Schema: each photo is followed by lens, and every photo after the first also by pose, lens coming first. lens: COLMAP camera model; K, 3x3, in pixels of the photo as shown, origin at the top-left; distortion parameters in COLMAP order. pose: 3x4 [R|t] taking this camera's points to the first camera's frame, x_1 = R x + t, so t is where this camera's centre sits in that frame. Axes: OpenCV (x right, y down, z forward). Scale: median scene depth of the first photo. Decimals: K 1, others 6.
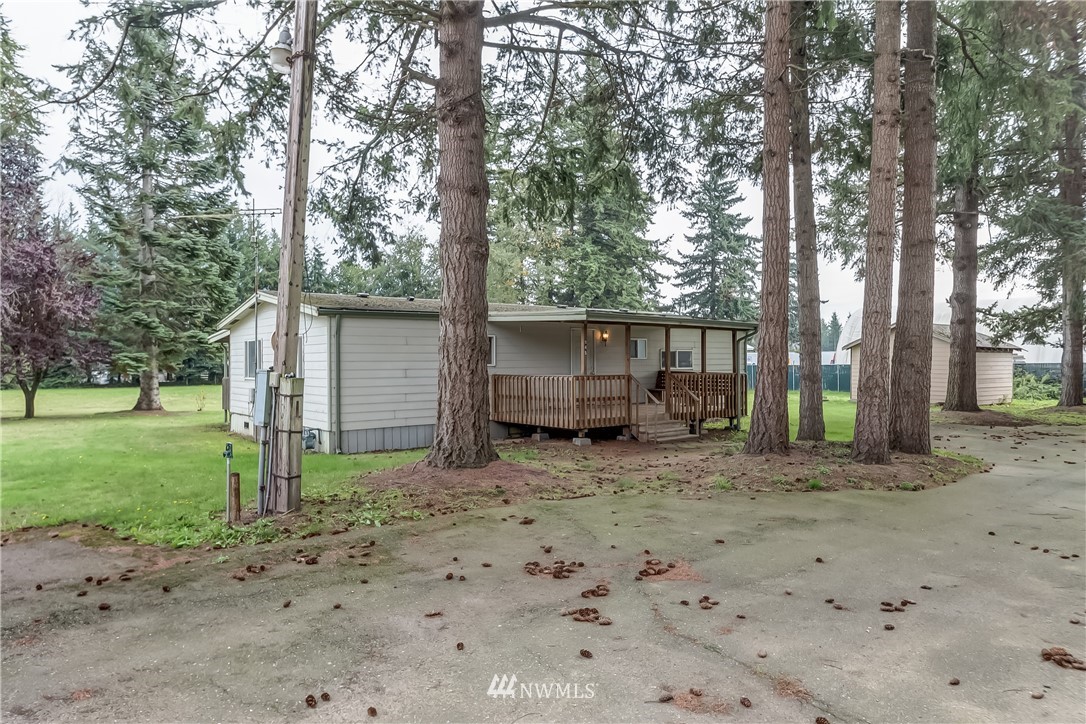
lens RADIAL K [[692.8, 0, 546.8], [0, 692.8, 370.5], [0, 0, 1]] dist [-0.046692, -0.000488]
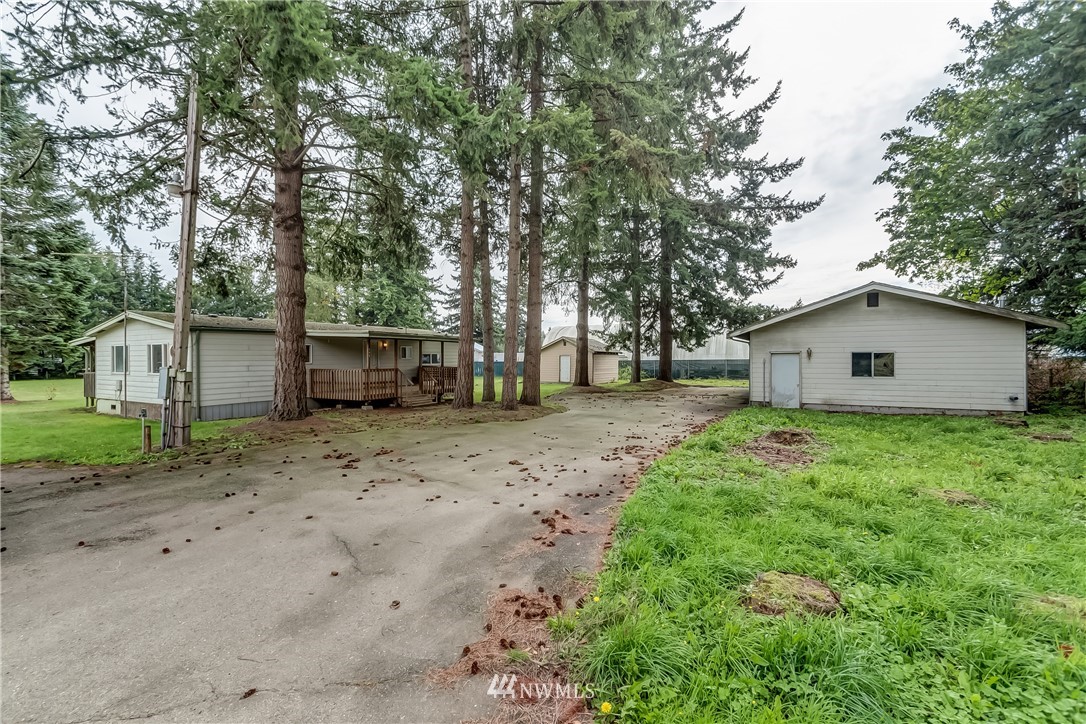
lens RADIAL K [[482.4, 0, 533.7], [0, 482.4, 360.3], [0, 0, 1]] dist [0.004649, -0.003002]
pose [[0.938997, -0.001421, 0.343923, 0.025568], [0.004629, 0.999953, -0.008507, -0.002314], [-0.343895, 0.009580, 0.938959, -0.245726]]
